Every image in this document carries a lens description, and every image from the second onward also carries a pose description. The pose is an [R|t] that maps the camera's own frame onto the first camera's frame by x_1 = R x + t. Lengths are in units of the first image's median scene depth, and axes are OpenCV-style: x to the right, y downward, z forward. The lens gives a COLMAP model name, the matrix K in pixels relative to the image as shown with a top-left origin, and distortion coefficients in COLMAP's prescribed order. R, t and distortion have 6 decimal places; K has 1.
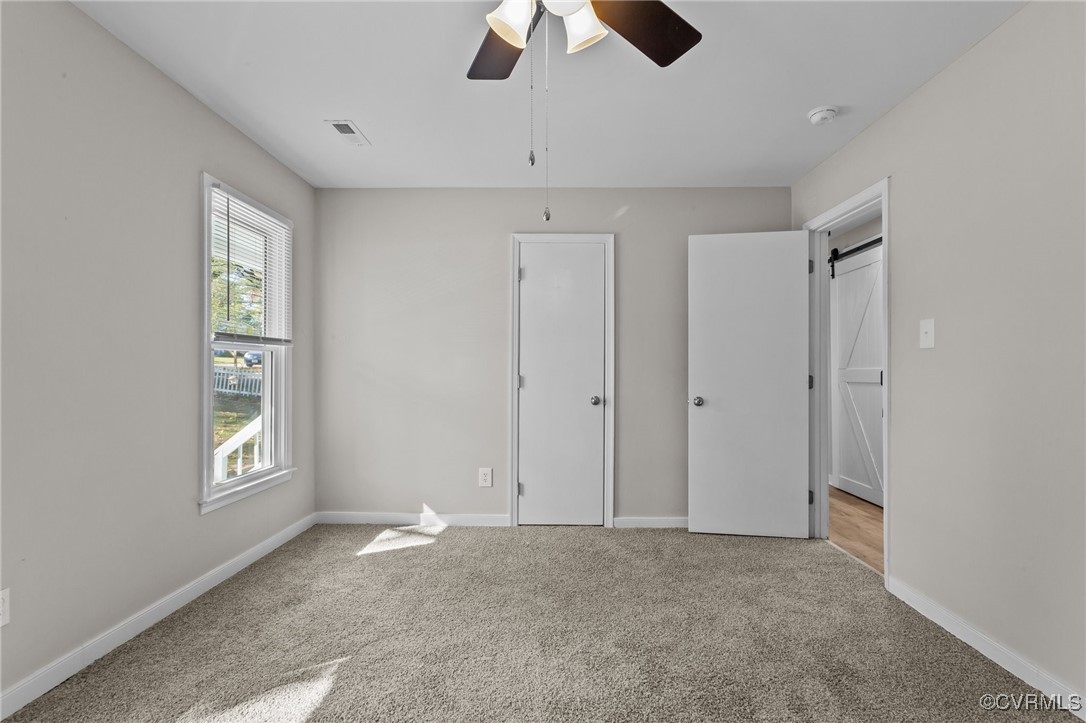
lens RADIAL K [[519.1, 0, 539.3], [0, 519.1, 381.6], [0, 0, 1]] dist [-0.002893, -0.000130]
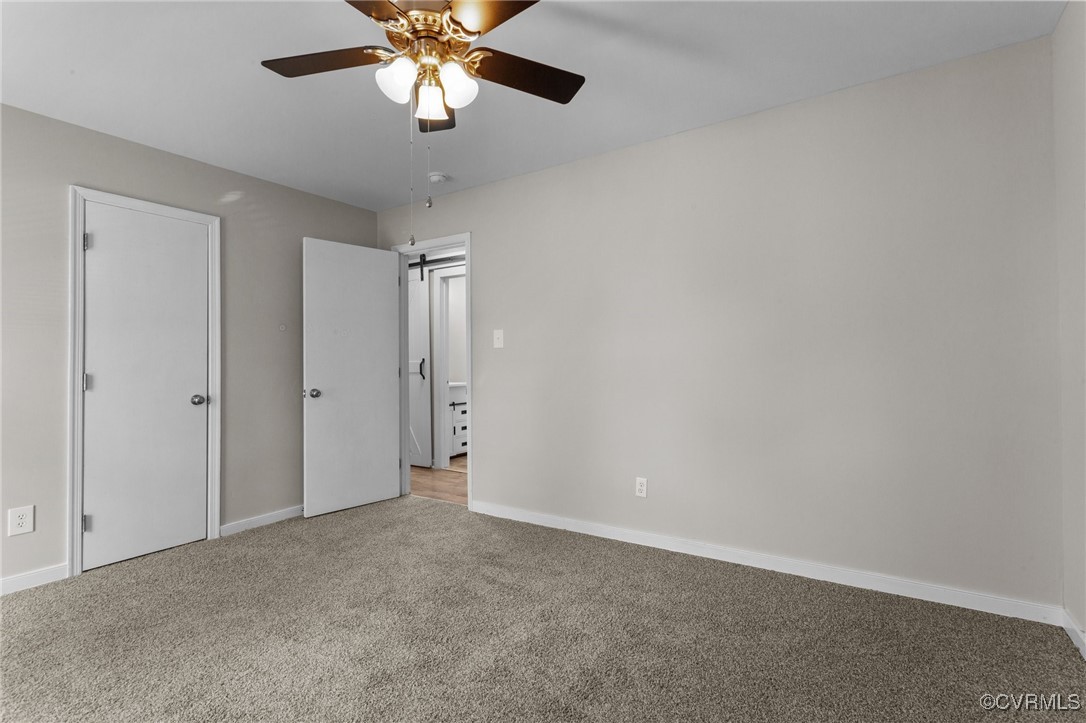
lens RADIAL K [[530.6, 0, 547.9], [0, 530.6, 380.8], [0, 0, 1]] dist [-0.000100, -0.000097]
pose [[0.518379, -0.037863, 0.854313, -0.387816], [0.031461, 0.999187, 0.025194, -0.000029], [-0.854572, 0.013817, 0.519149, 0.017378]]
